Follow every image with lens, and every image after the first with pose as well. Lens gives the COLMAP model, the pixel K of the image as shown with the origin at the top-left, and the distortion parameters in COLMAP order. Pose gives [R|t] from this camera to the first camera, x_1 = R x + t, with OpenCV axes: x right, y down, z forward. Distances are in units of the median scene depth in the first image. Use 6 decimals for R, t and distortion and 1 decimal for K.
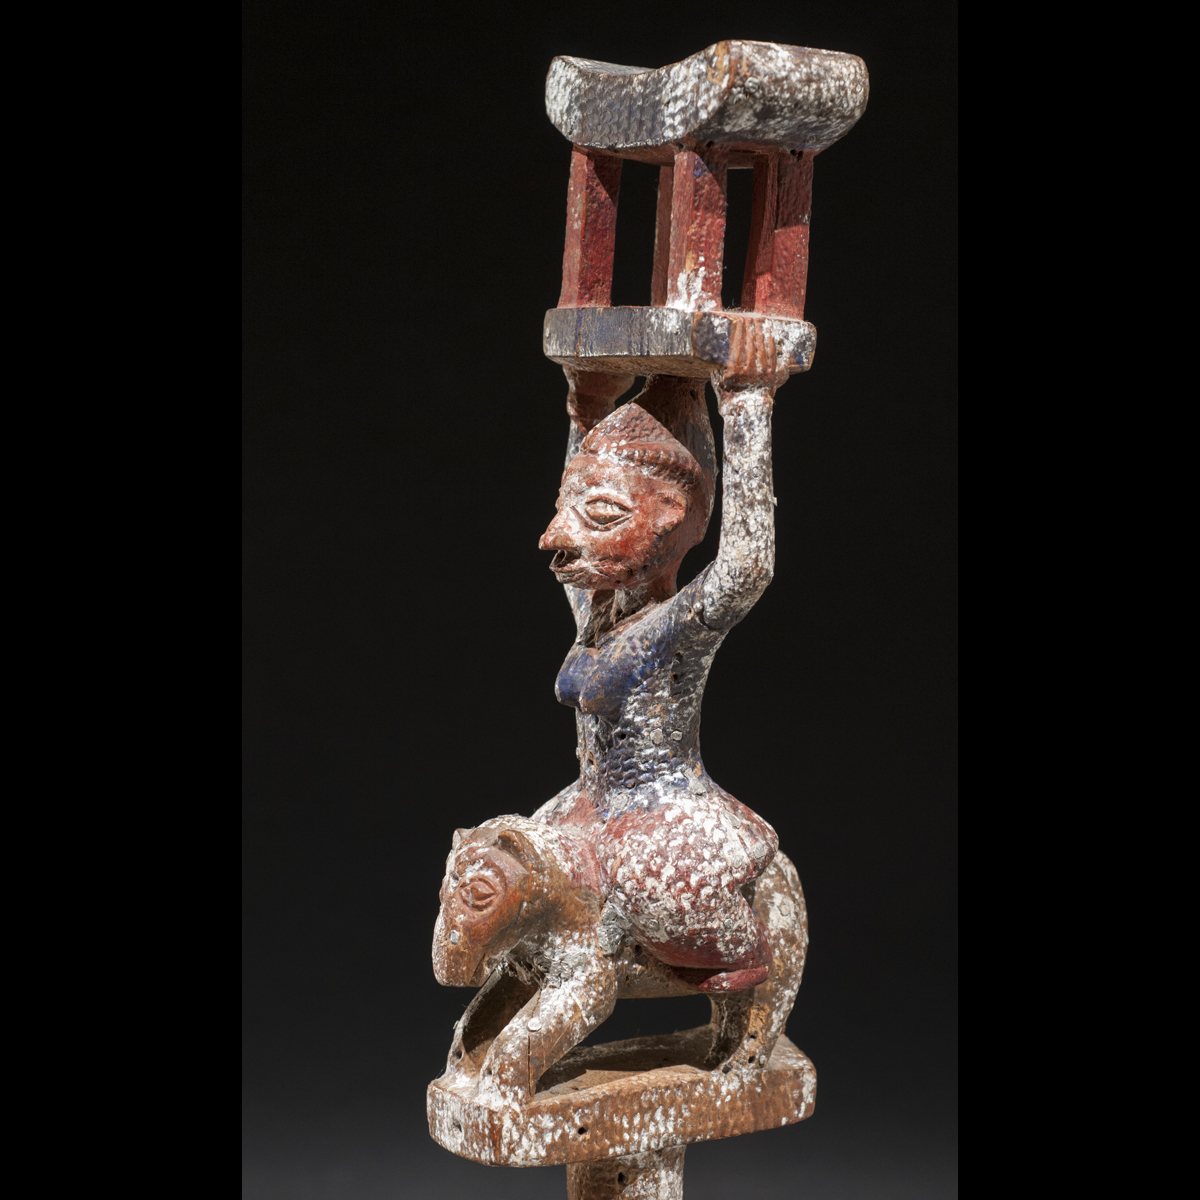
lens RADIAL K [[3288.1, 0, 598.7], [0, 3288.1, 629.5], [0, 0, 1]] dist [0.039596, -0.266142]
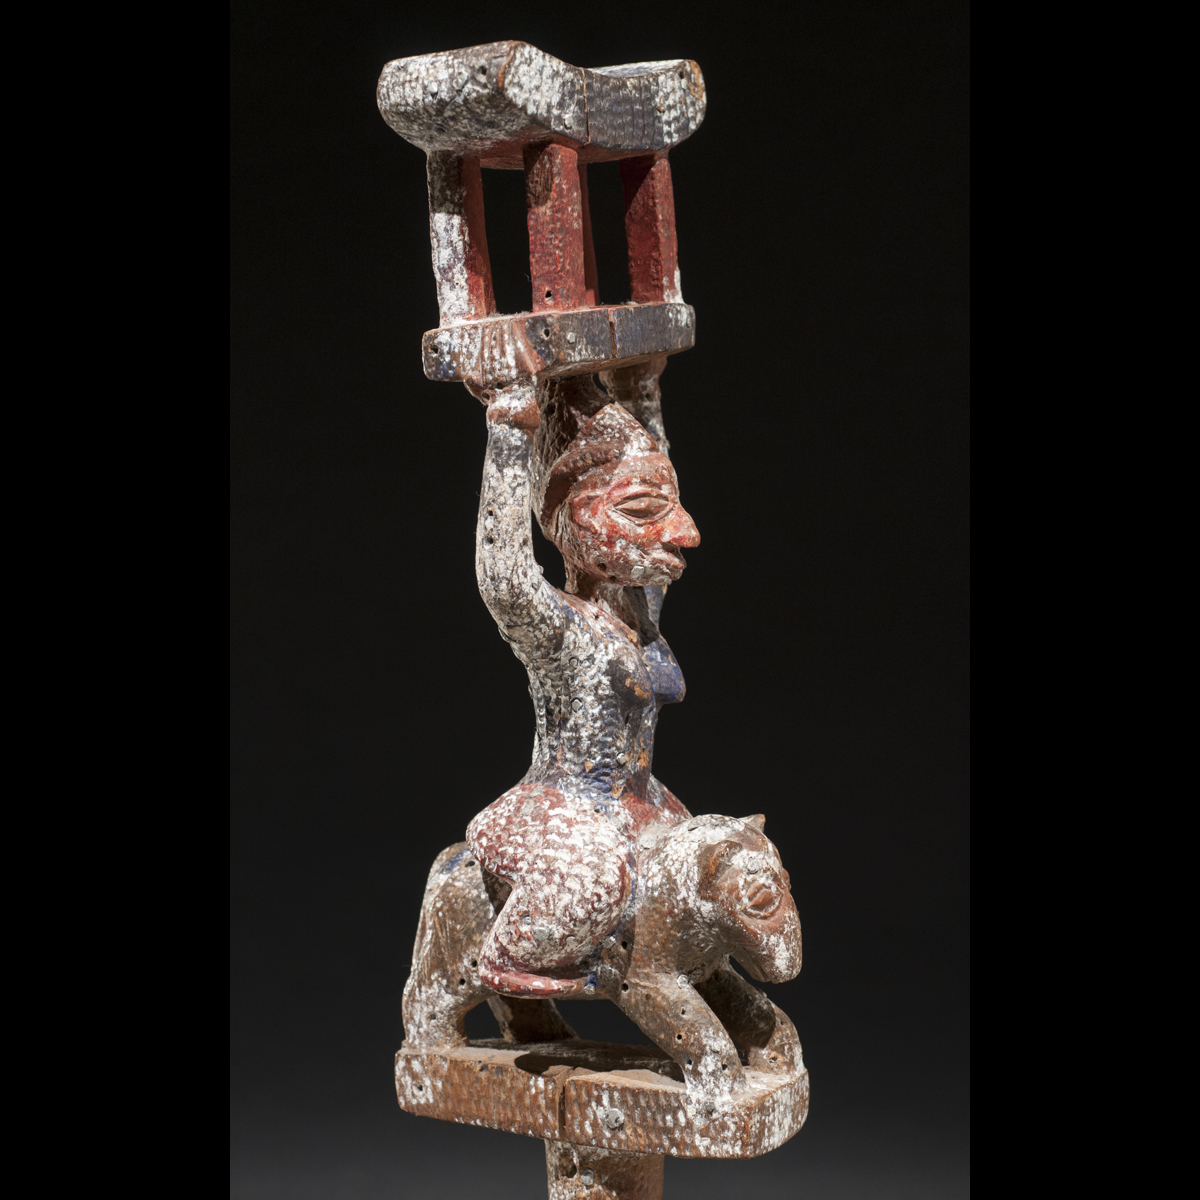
lens RADIAL K [[3288.1, 0, 598.7], [0, 3288.1, 629.5], [0, 0, 1]] dist [0.039596, -0.266142]
pose [[-0.516138, -0.103863, 0.850185, -0.868745], [0.098752, 0.978784, 0.179525, -0.184975], [-0.850794, 0.176617, -0.494931, 1.540378]]
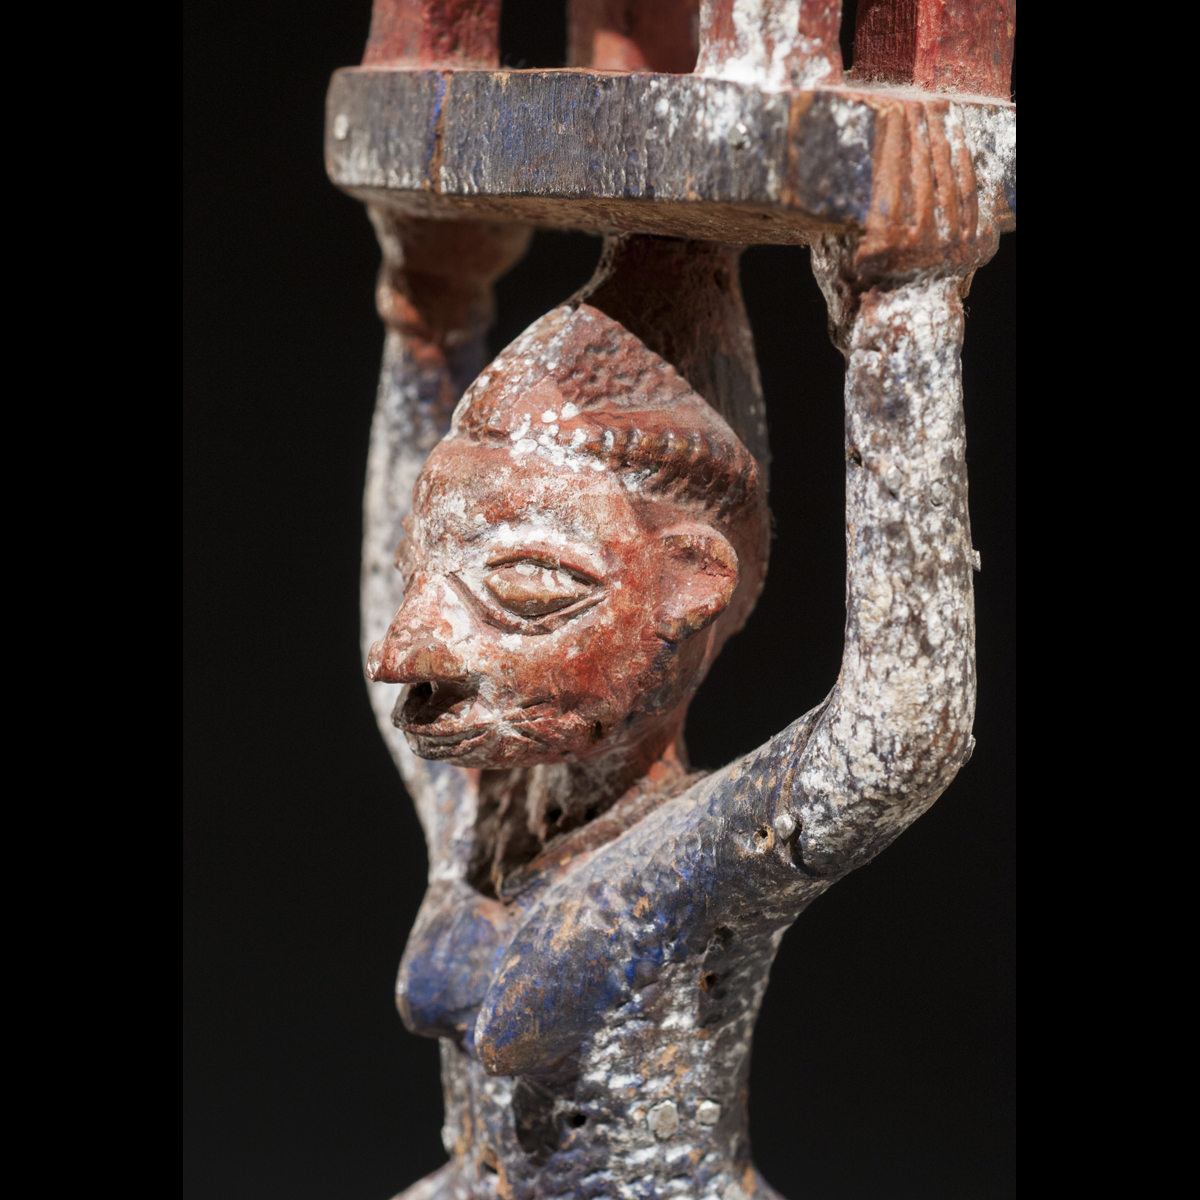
lens RADIAL K [[3828.6, 0, 600.0], [0, 3828.6, 600.0], [0, 0, 1]] dist [0.037763, -0.000631]
pose [[0.985896, -0.034481, 0.163767, -0.067133], [0.023150, 0.997236, 0.070598, -0.067135], [-0.165749, -0.065811, 0.983970, 0.539686]]
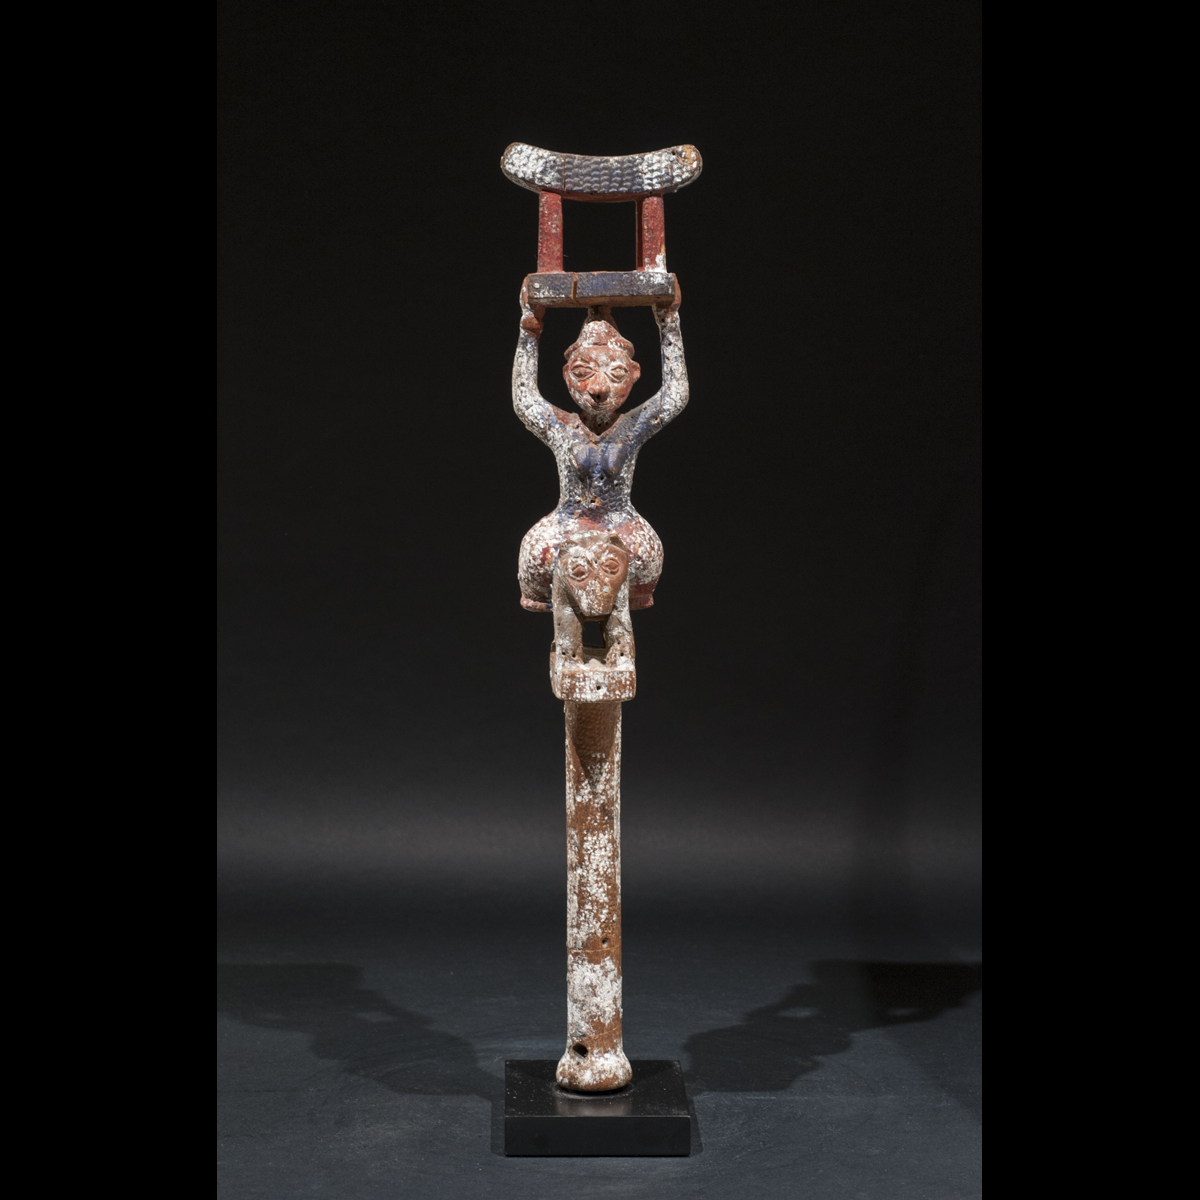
lens RADIAL K [[3288.1, 0, 598.7], [0, 3288.1, 629.5], [0, 0, 1]] dist [0.039596, -0.266142]
pose [[0.491085, -0.110500, 0.864075, -1.771750], [0.095527, 0.992771, 0.072667, -0.027672], [-0.865858, 0.046857, 0.498090, 0.010934]]
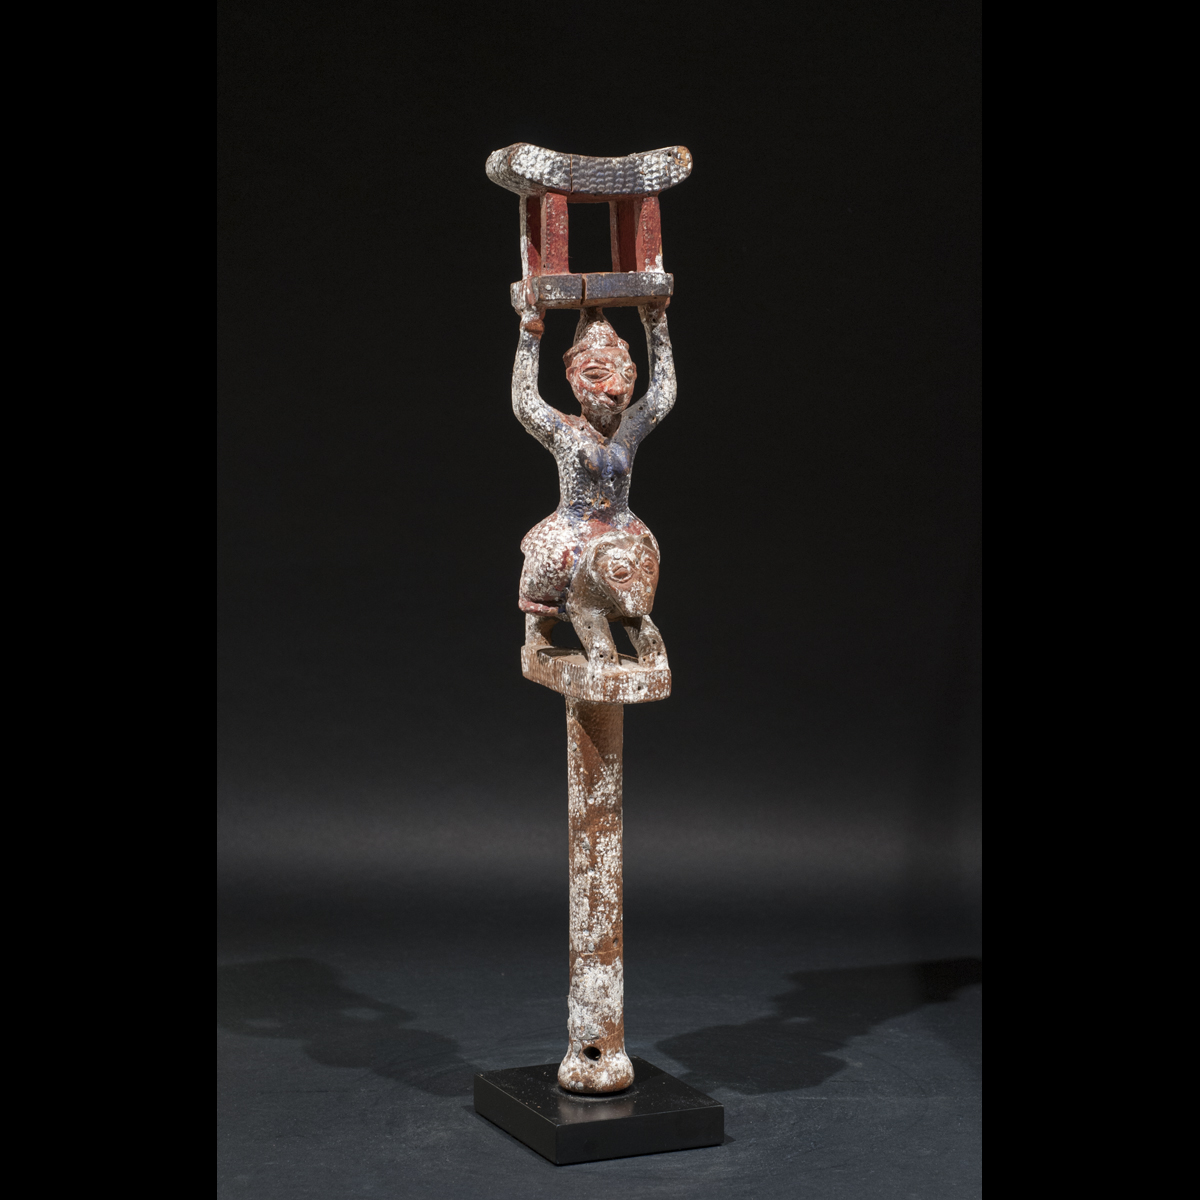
lens RADIAL K [[3288.1, 0, 598.7], [0, 3288.1, 629.5], [0, 0, 1]] dist [0.039596, -0.266142]
pose [[0.111686, -0.130323, 0.985161, -2.020063], [0.110037, 0.986889, 0.118077, -0.122045], [-0.987633, 0.095216, 0.124562, 0.782520]]
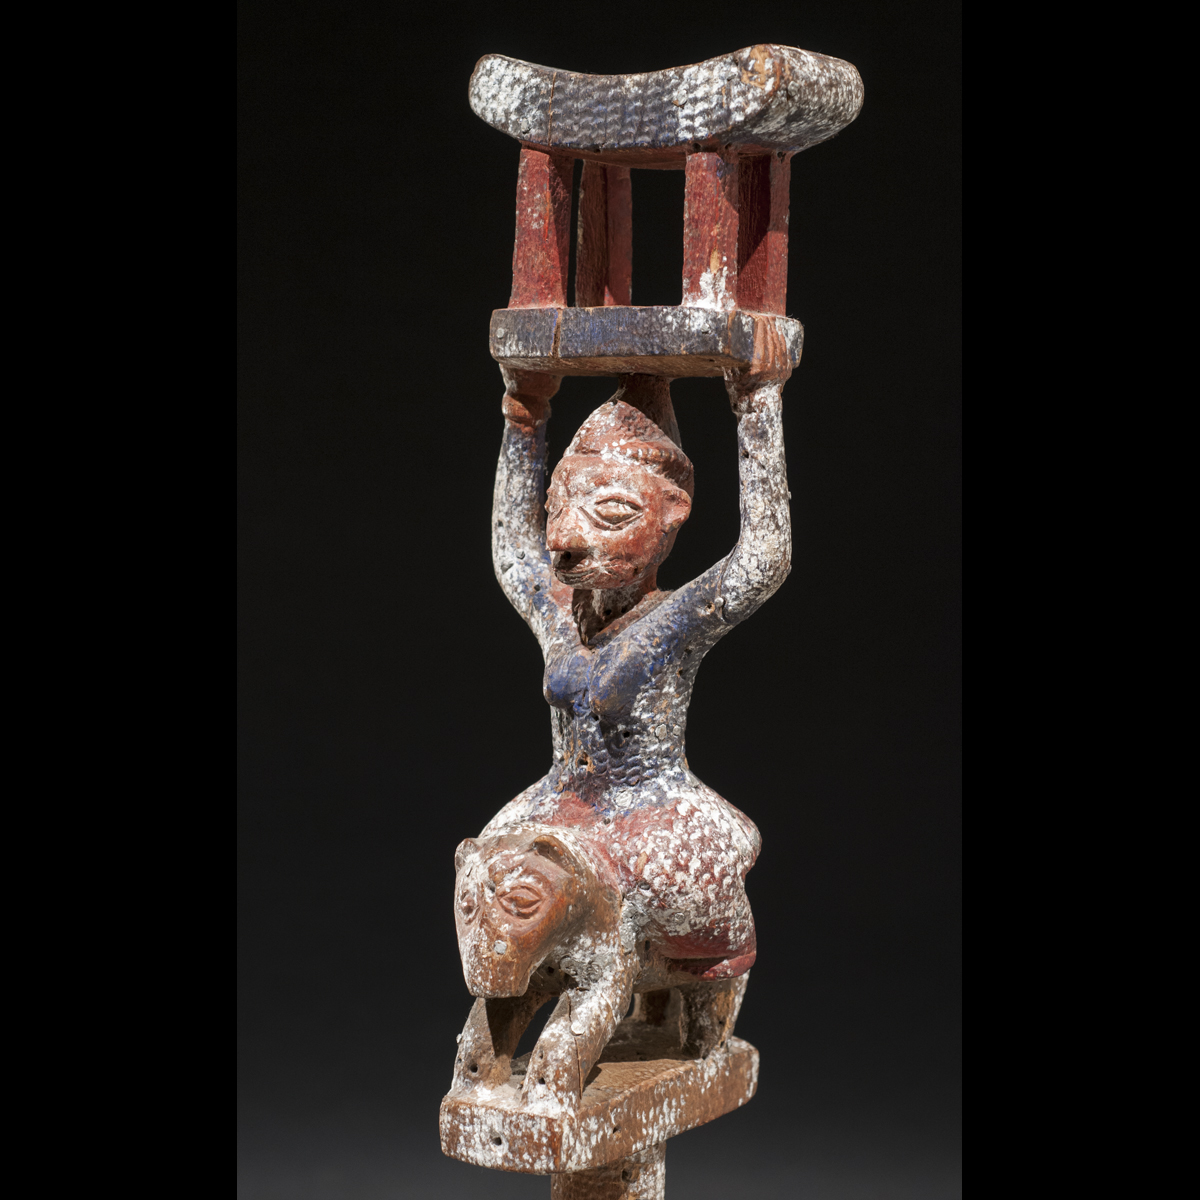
lens RADIAL K [[3288.1, 0, 598.7], [0, 3288.1, 629.5], [0, 0, 1]] dist [0.039596, -0.266142]
pose [[0.914003, -0.047351, 0.402935, -0.409093], [0.047272, 0.998830, 0.010147, -0.010210], [-0.402944, 0.009773, 0.915172, 0.085402]]
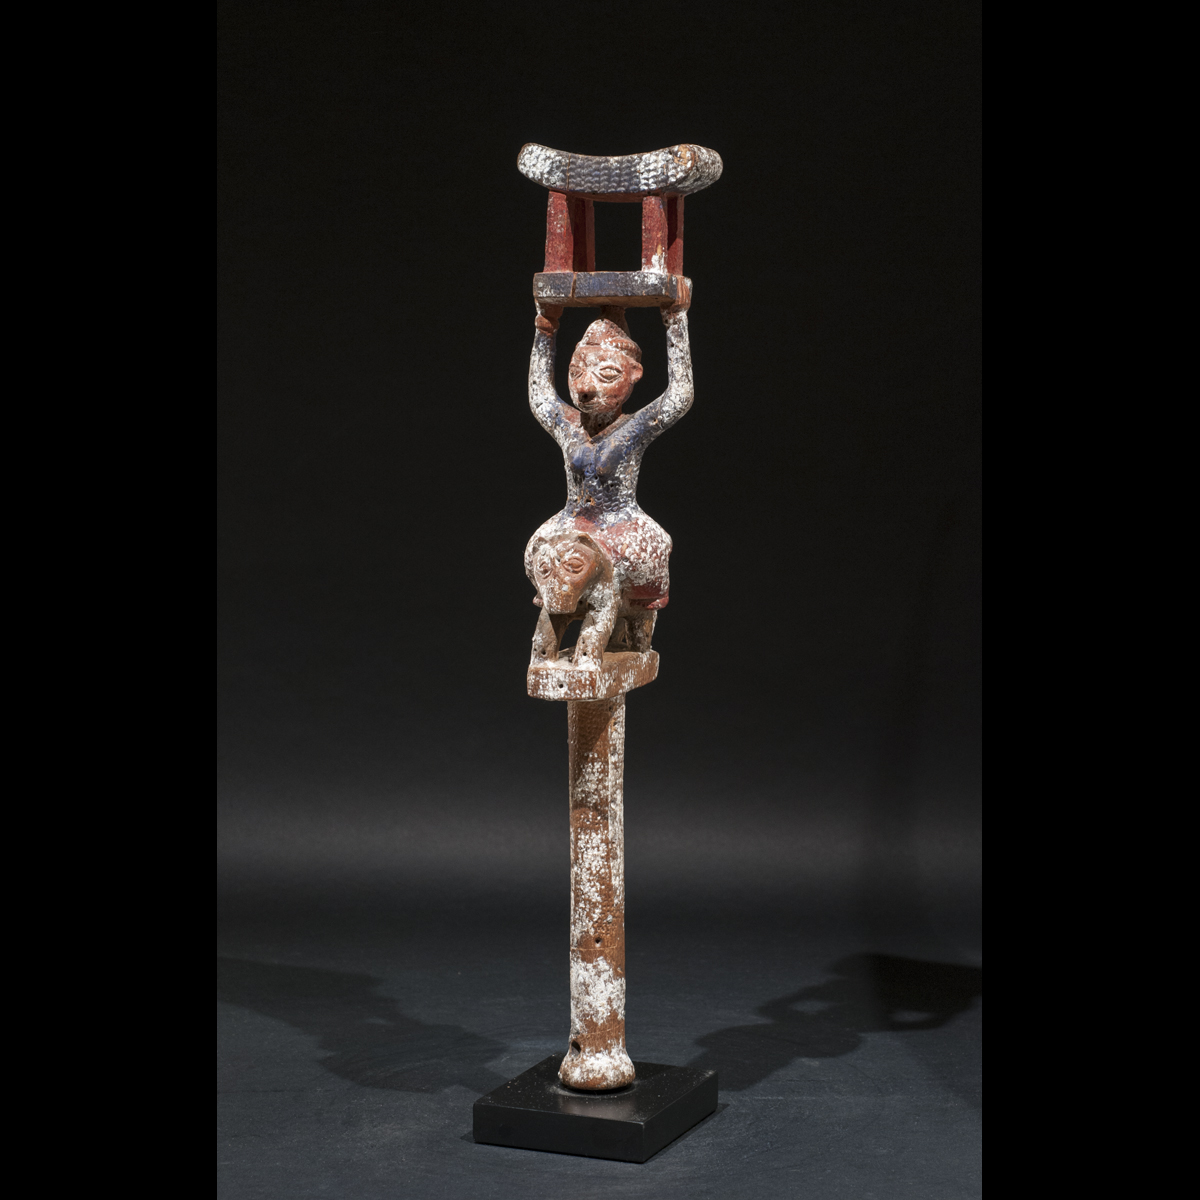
lens RADIAL K [[3288.1, 0, 598.7], [0, 3288.1, 629.5], [0, 0, 1]] dist [0.039596, -0.266142]
pose [[0.803678, -0.072928, 0.590578, -1.210182], [0.063796, 0.997301, 0.036336, 0.047271], [-0.591634, 0.008475, 0.806162, -0.624650]]
